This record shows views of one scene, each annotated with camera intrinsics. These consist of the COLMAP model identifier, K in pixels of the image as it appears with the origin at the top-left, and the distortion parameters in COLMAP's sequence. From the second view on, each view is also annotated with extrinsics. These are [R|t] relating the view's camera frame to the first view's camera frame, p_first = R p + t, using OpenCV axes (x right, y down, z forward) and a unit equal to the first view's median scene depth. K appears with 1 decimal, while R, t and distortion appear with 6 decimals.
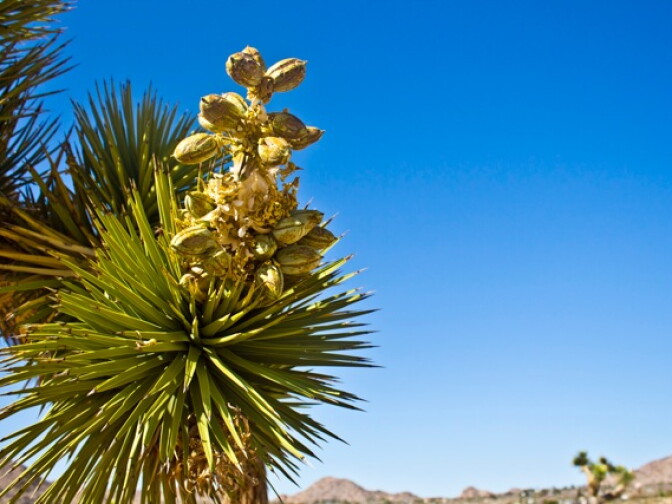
lens RADIAL K [[683.7, 0, 338.6], [0, 683.7, 251.4], [0, 0, 1]] dist [-0.162767, 0.143077]
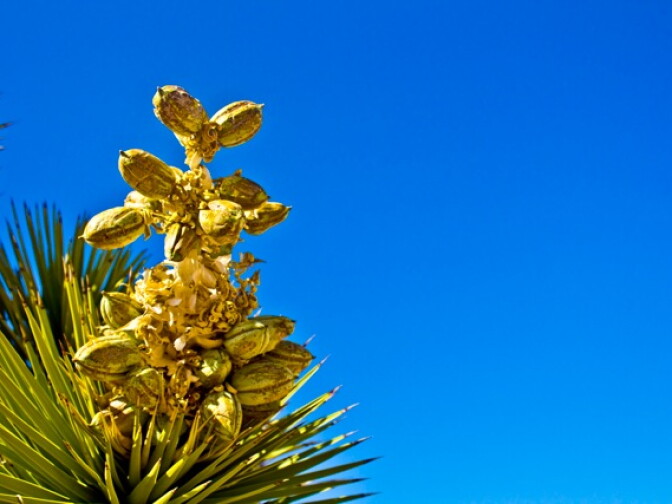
lens RADIAL K [[683.7, 0, 338.6], [0, 683.7, 251.4], [0, 0, 1]] dist [-0.162767, 0.143077]
pose [[0.997299, -0.052195, 0.051683, -0.010172], [0.064940, 0.955326, -0.288331, 0.091811], [-0.034325, 0.290908, 0.956135, 0.300056]]
